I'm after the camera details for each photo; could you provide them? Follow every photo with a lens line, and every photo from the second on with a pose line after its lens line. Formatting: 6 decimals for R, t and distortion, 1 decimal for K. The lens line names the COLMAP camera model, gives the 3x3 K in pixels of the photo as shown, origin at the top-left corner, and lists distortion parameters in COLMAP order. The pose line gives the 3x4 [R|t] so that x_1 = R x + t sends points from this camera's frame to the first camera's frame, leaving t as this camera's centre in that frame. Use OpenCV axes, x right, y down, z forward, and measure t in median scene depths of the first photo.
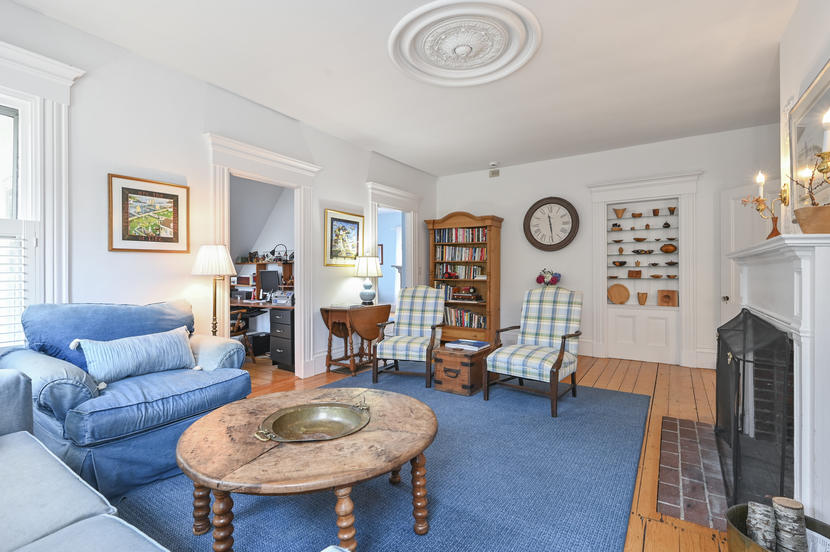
lens RADIAL K [[383.6, 0, 413.5], [0, 383.6, 274.3], [0, 0, 1]] dist [0.001777, 0.000732]
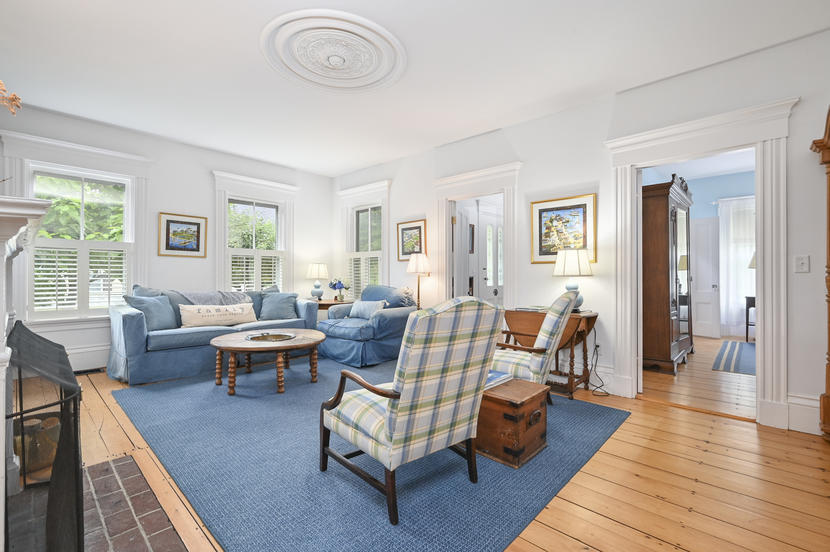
lens RADIAL K [[367.0, 0, 415.4], [0, 367.0, 273.7], [0, 0, 1]] dist [-0.004341, -0.000341]
pose [[-0.163203, -0.001547, -0.986591, 0.673296], [-0.006985, 0.999976, -0.000412, 0.003903], [0.986568, 0.006824, -0.163210, 0.853186]]
